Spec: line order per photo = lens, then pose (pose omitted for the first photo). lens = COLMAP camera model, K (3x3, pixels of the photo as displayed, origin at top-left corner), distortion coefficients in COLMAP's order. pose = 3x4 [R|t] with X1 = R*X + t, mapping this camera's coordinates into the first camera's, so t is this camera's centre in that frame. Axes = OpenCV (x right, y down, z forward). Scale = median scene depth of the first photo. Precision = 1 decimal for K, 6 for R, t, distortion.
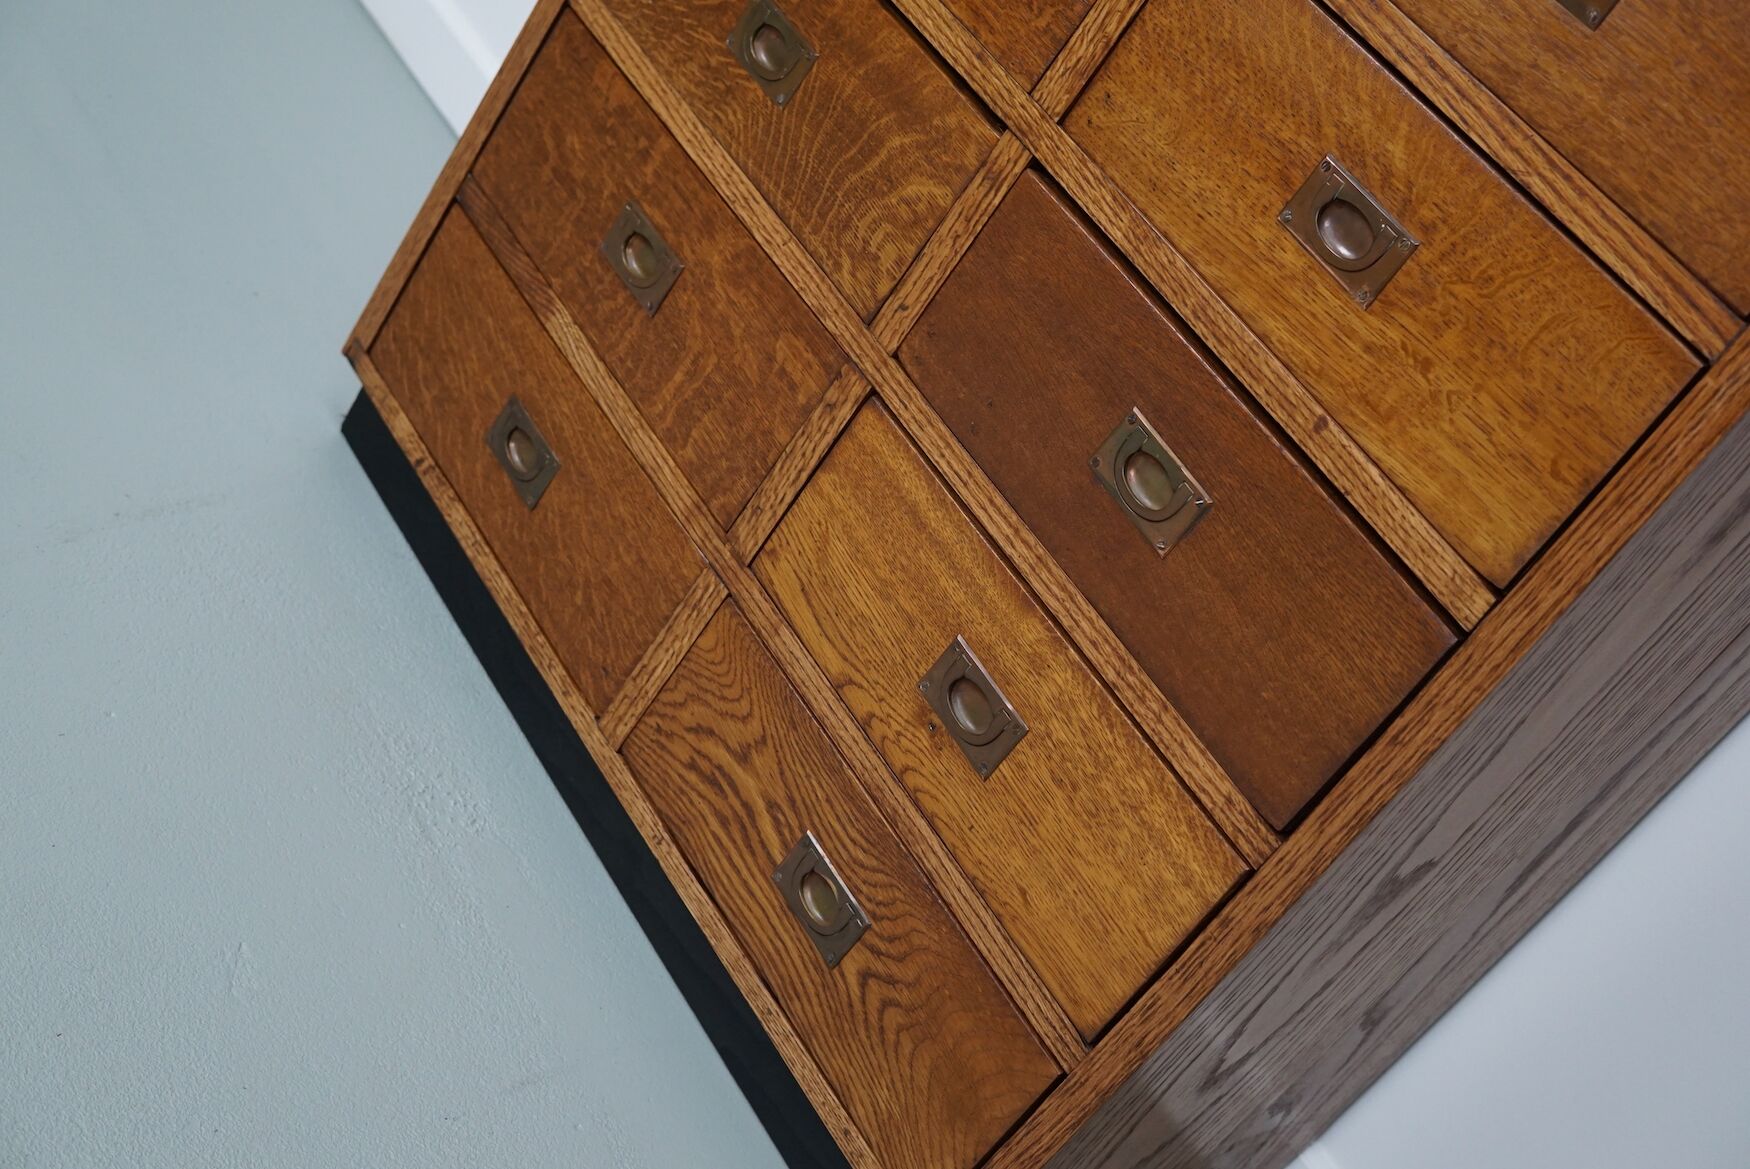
lens RADIAL K [[2272.3, 0, 897.1], [0, 2272.3, 589.3], [0, 0, 1]] dist [-0.096875, 0.000000]
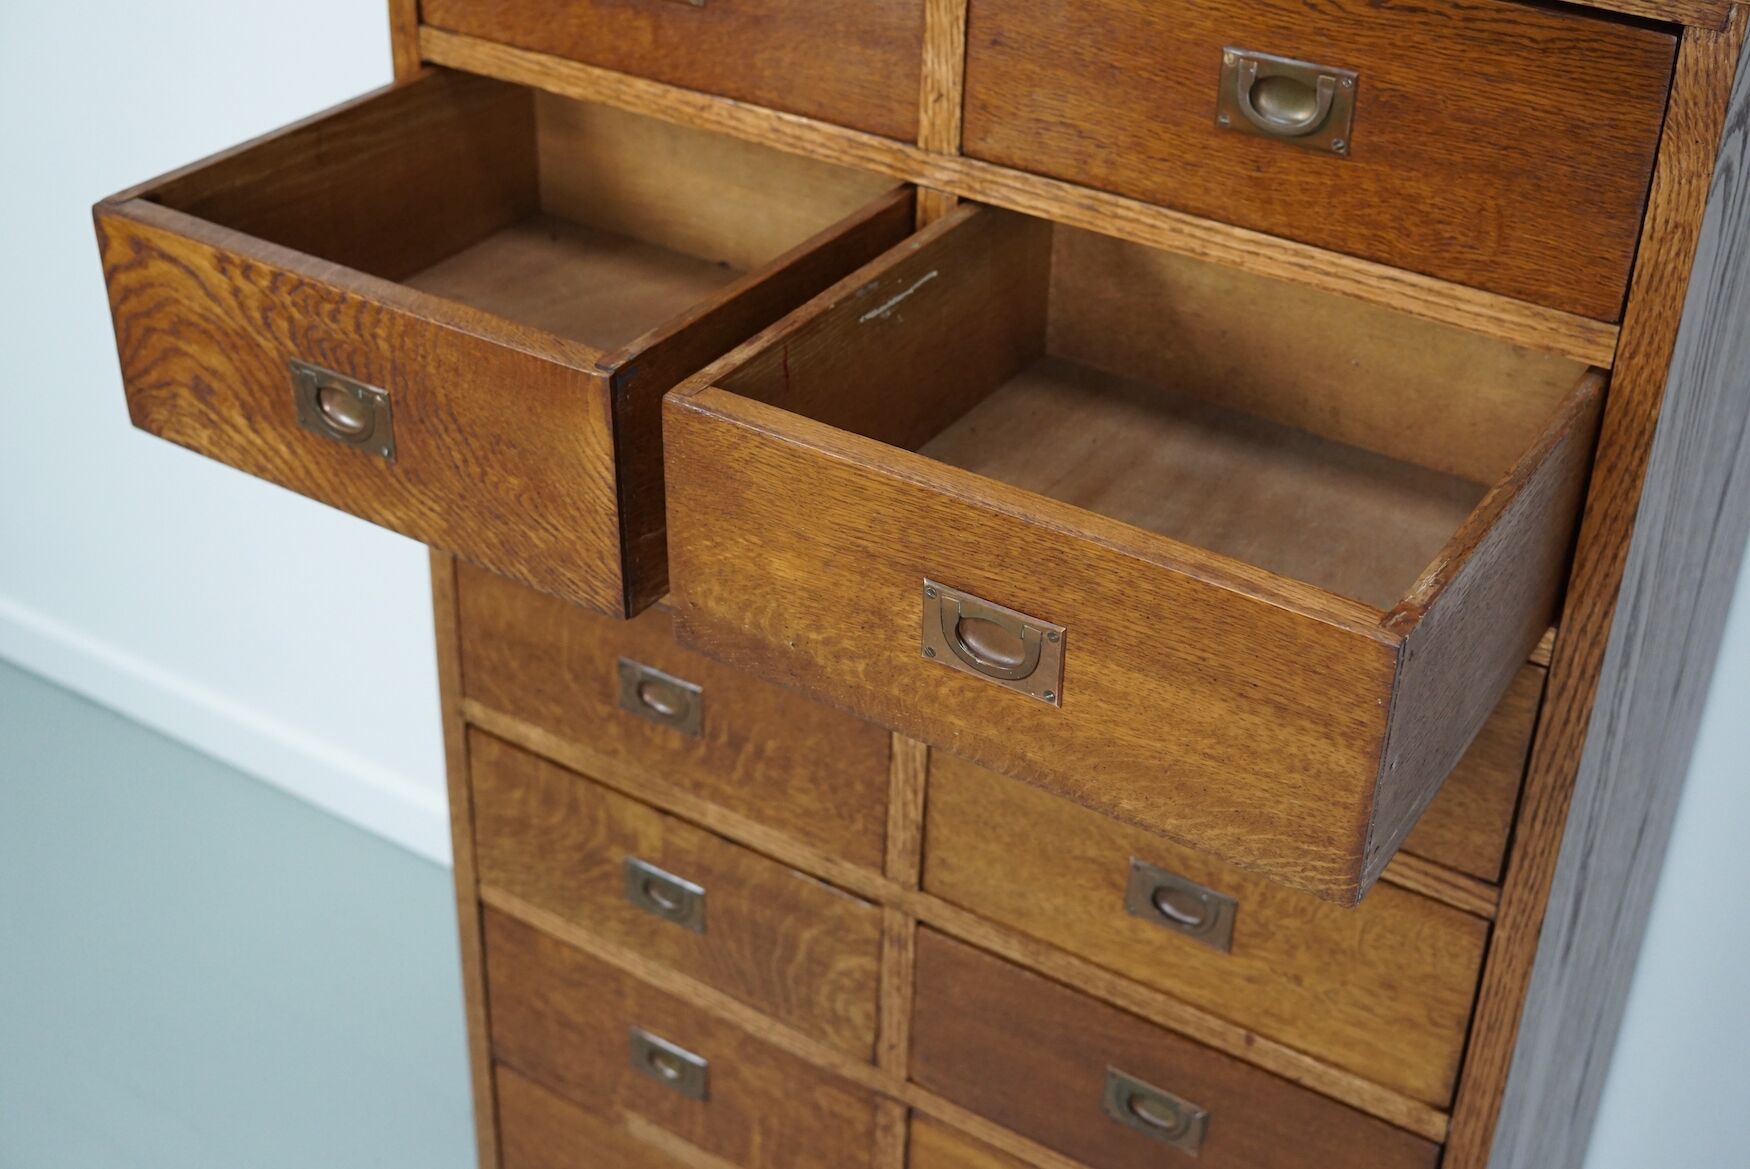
lens RADIAL K [[2272.3, 0, 878.6], [0, 2272.3, 593.4], [0, 0, 1]] dist [-0.096875, 0.000000]
pose [[0.817453, -0.575427, -0.025569, 0.170685], [0.575684, 0.814747, 0.069099, -0.419131], [-0.018929, -0.071205, 0.997282, -0.188680]]
